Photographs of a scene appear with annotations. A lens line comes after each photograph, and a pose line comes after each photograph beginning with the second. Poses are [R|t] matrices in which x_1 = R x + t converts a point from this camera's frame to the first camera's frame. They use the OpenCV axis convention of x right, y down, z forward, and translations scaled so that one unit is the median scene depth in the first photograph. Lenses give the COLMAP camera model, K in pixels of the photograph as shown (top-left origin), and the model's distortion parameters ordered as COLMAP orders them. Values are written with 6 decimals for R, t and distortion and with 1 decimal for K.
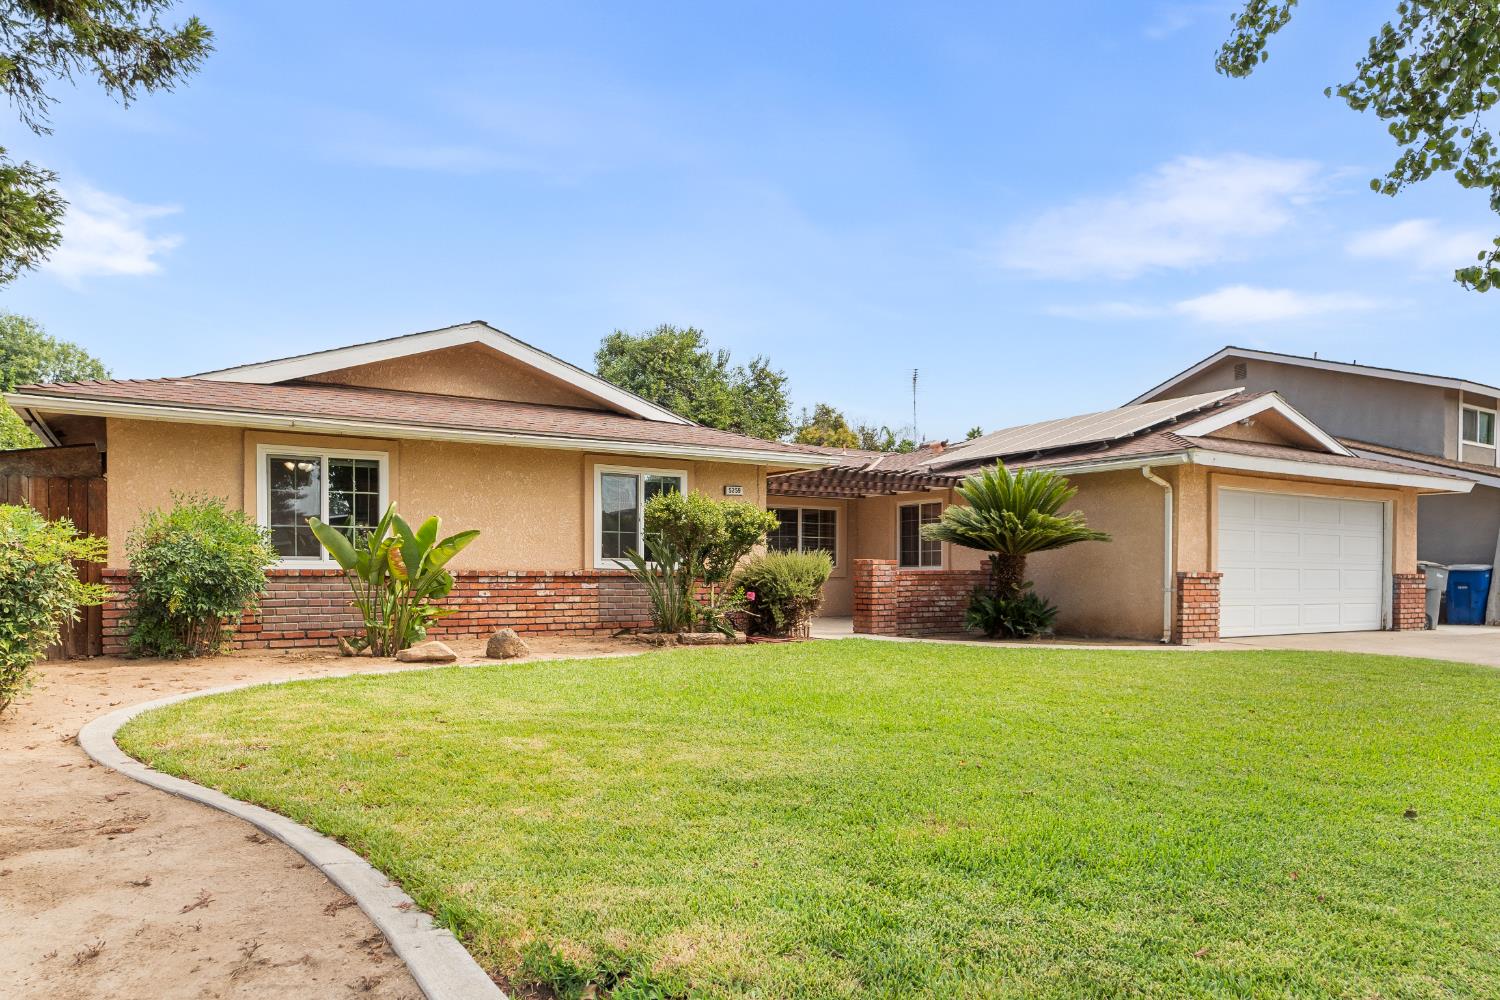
lens RADIAL K [[950.7, 0, 752.1], [0, 950.7, 553.4], [0, 0, 1]] dist [0.002582, 0.000303]
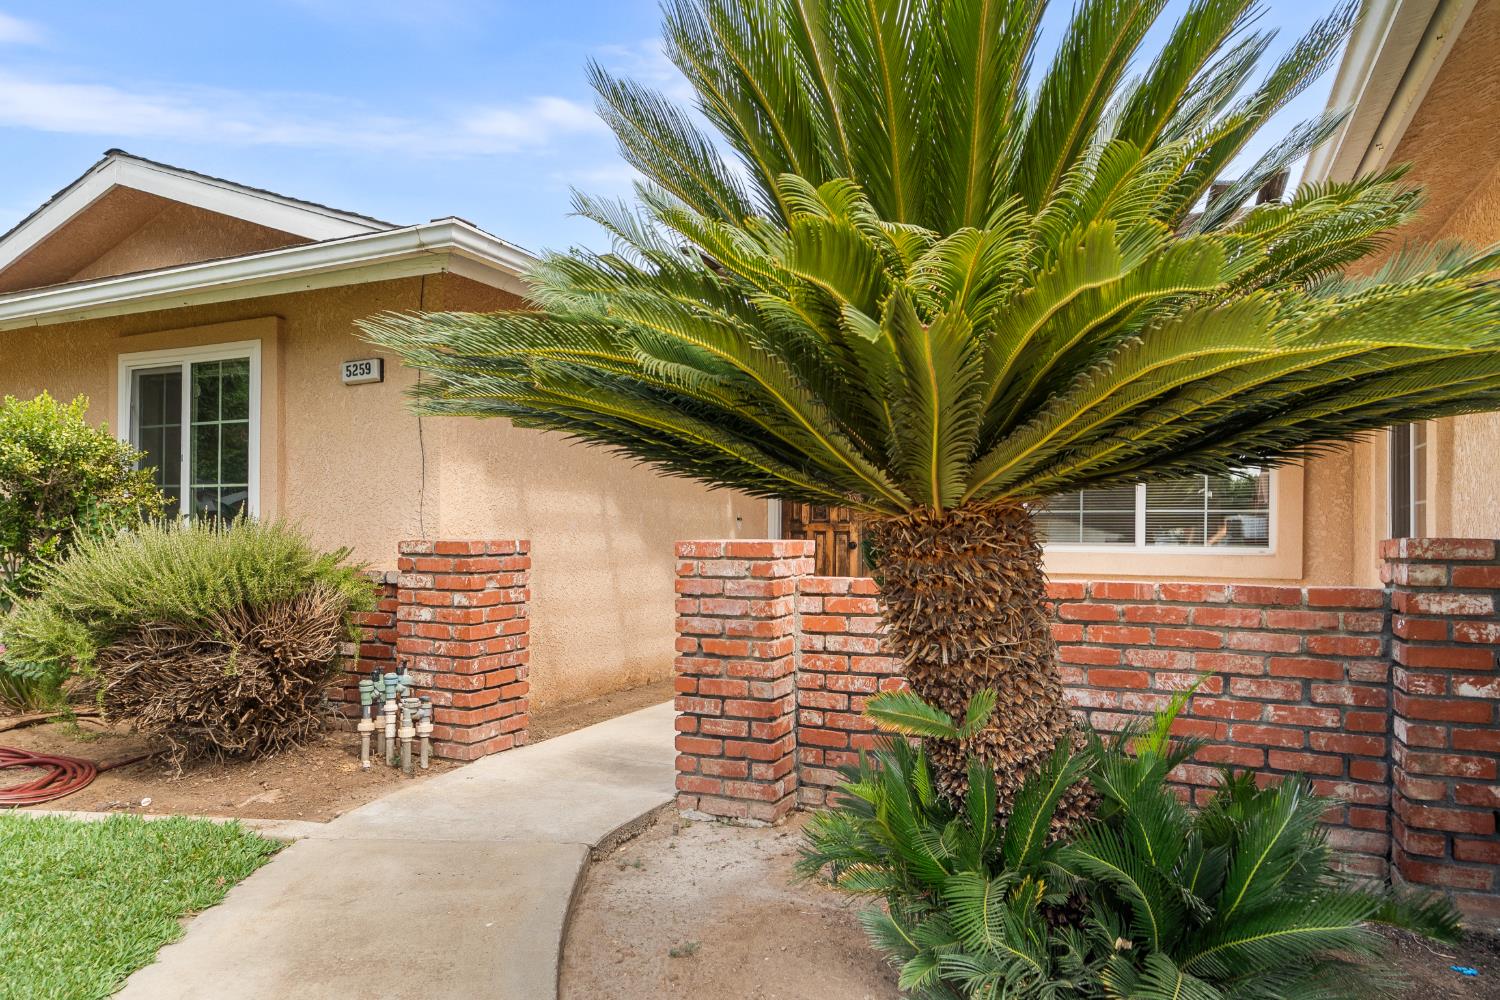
lens RADIAL K [[941.2, 0, 748.8], [0, 941.2, 527.8], [0, 0, 1]] dist [-0.002832, 0.001631]
pose [[0.559038, -0.005752, -0.829122, 0.381284], [0.013931, 0.999900, 0.002456, 0.002192], [0.829025, -0.012924, 0.559062, 0.854891]]
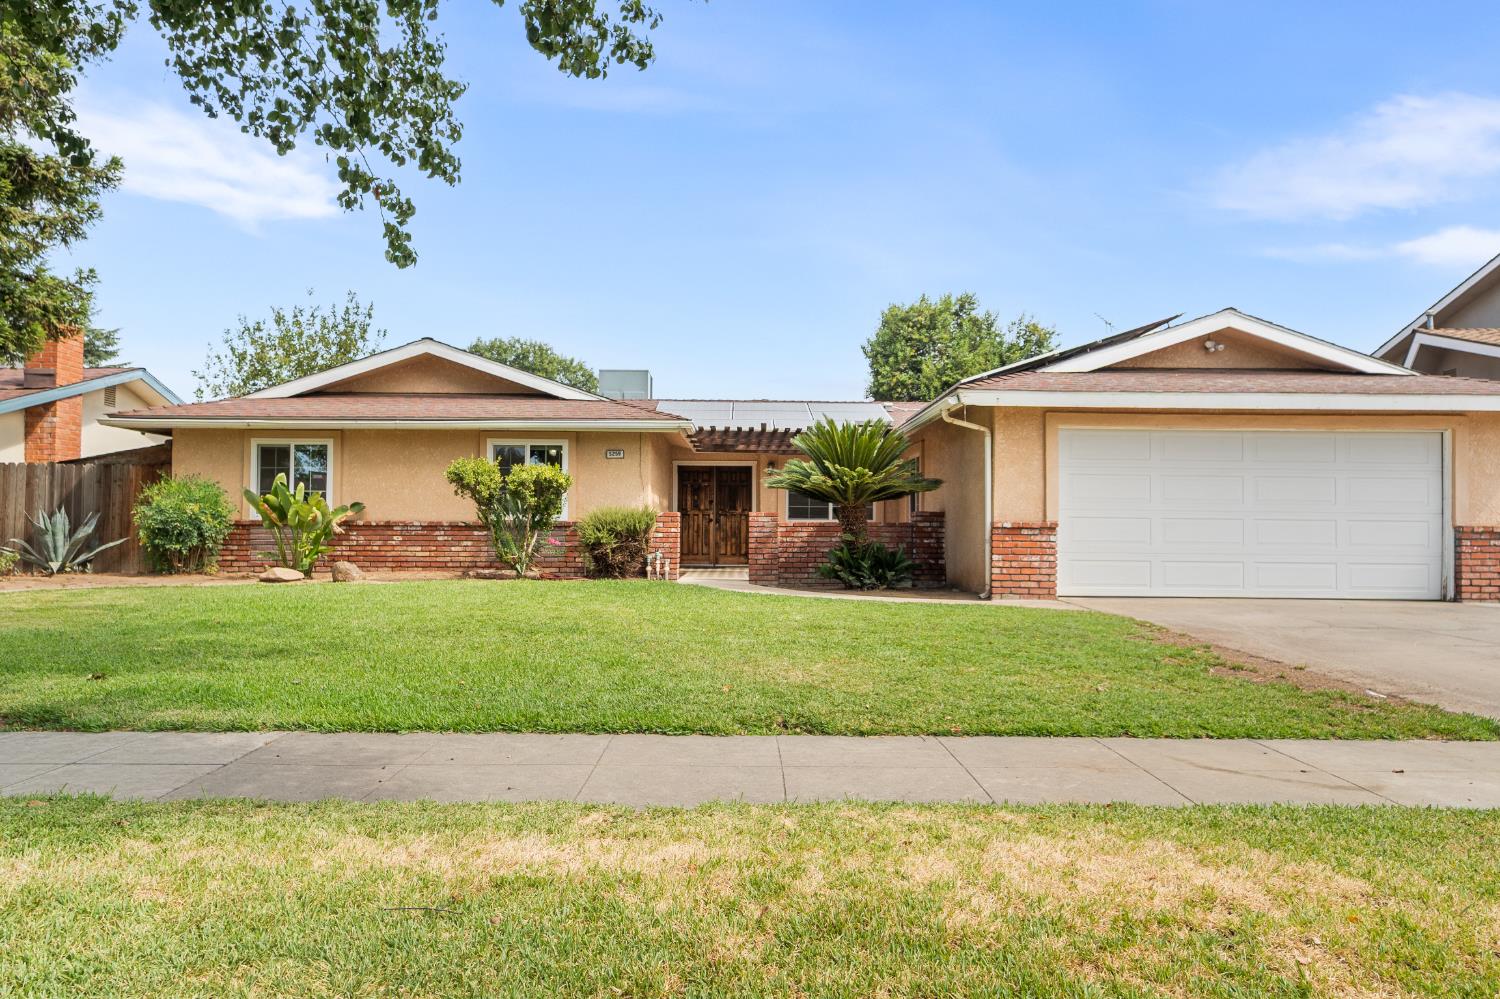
lens RADIAL K [[914.4, 0, 750.0], [0, 914.4, 499.5], [0, 0, 1]] dist [-0.003706, -0.000147]
pose [[0.857523, -0.016010, -0.514197, 0.661962], [0.006555, 0.999775, -0.020197, 0.013321], [0.514404, 0.013949, 0.857435, 0.107804]]
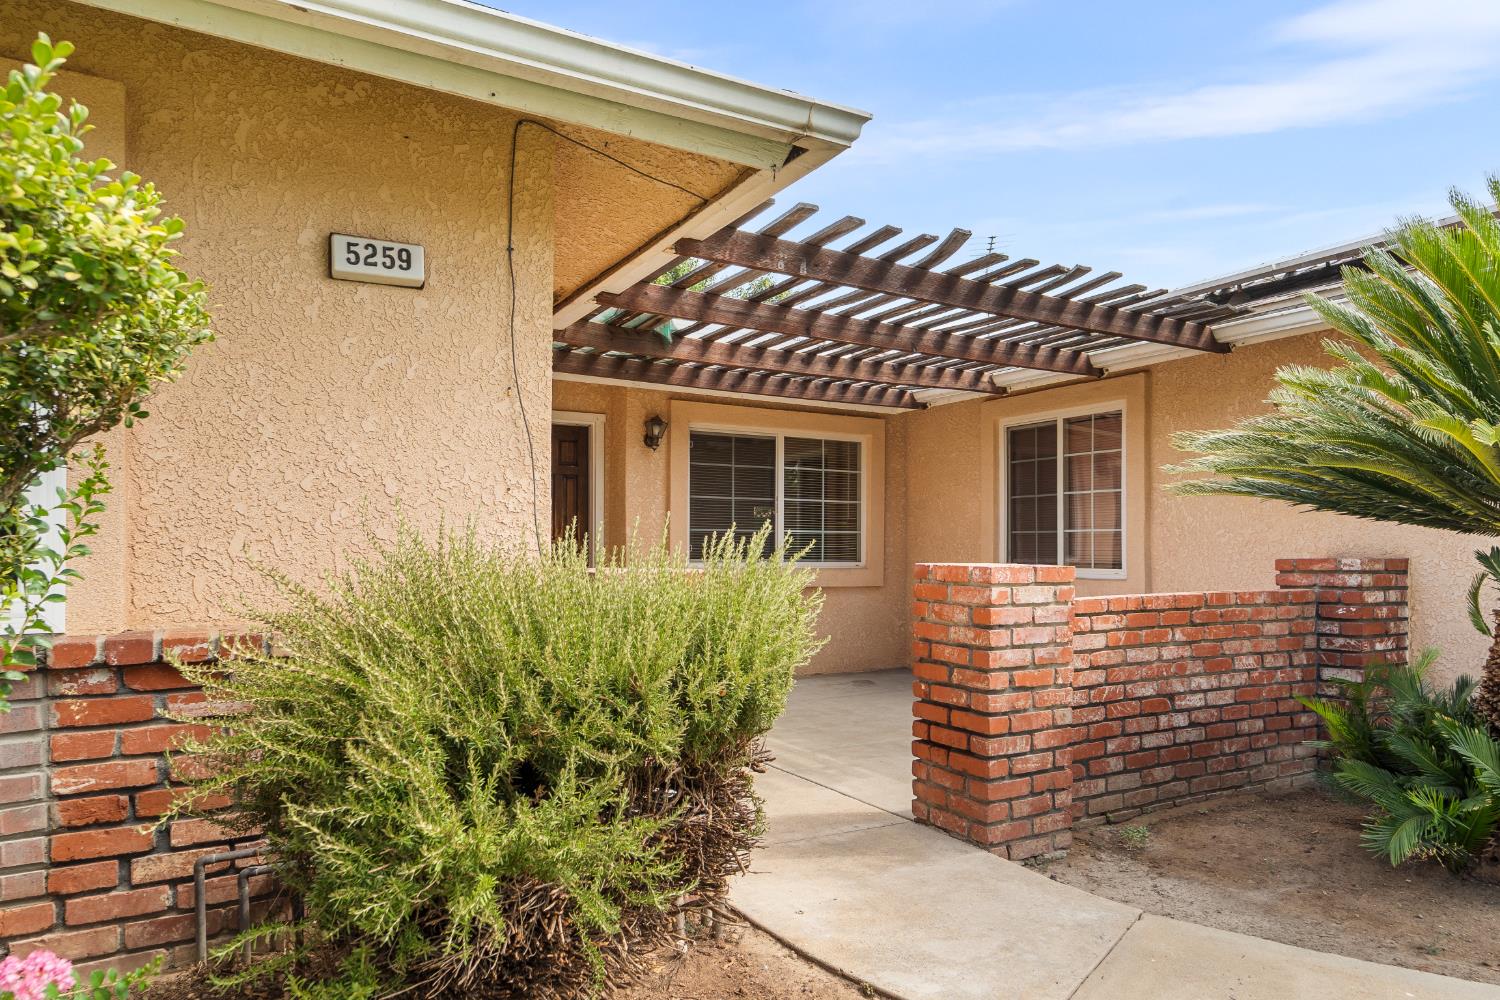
lens RADIAL K [[931.7, 0, 750.1], [0, 931.7, 535.9], [0, 0, 1]] dist [0.003579, 0.001010]
pose [[0.999345, 0.001600, -0.036148, 0.069339], [-0.001338, 0.999973, 0.007254, -0.003645], [0.036159, -0.007201, 0.999320, 0.738054]]
